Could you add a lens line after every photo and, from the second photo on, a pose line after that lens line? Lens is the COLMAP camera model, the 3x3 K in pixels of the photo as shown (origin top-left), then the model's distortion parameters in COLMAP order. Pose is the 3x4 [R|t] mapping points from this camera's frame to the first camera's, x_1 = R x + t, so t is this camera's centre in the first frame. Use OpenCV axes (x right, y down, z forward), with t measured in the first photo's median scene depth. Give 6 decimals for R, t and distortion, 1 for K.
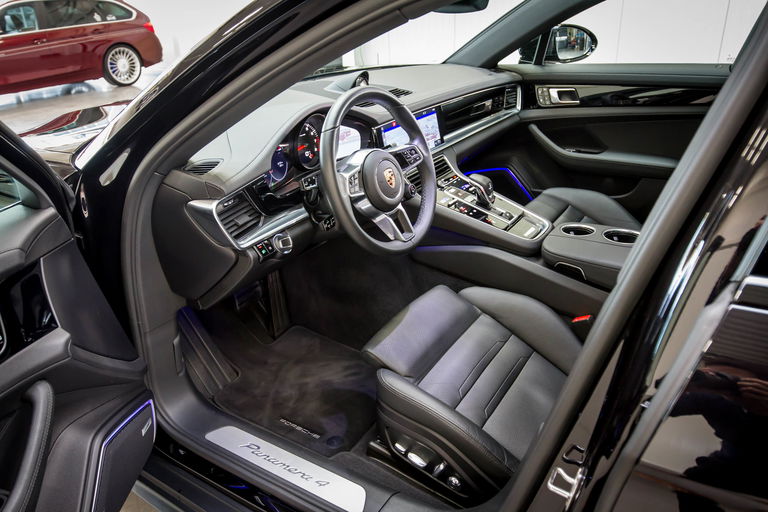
lens RADIAL K [[539.6, 0, 384.0], [0, 539.6, 256.0], [0, 0, 1]] dist [-0.039489, -0.001948]
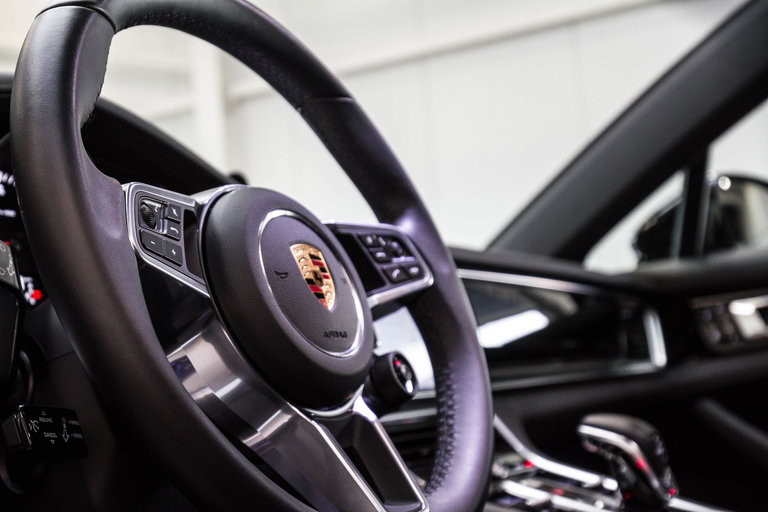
lens RADIAL K [[1148.7, 0, 384.0], [0, 1148.7, 256.0], [0, 0, 1]] dist [0.034071, 0.044122]
pose [[0.996446, -0.035217, 0.076522, 0.001399], [0.071015, 0.839785, -0.538255, 0.103685], [-0.045306, 0.541776, 0.839301, 0.385413]]
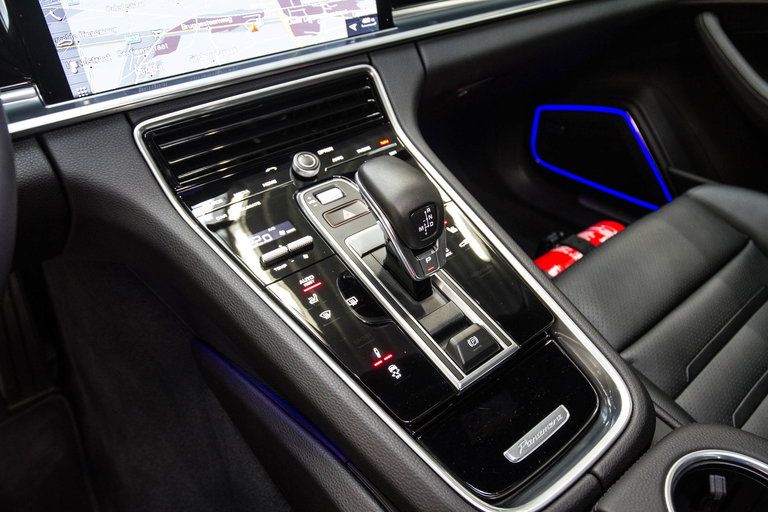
lens RADIAL K [[539.6, 0, 384.0], [0, 539.6, 256.0], [0, 0, 1]] dist [-0.039489, -0.001948]
pose [[0.954867, 0.200112, -0.219507, 0.216963], [-0.154395, 0.965705, 0.208749, -0.149051], [0.253752, -0.165437, 0.953016, 0.688799]]
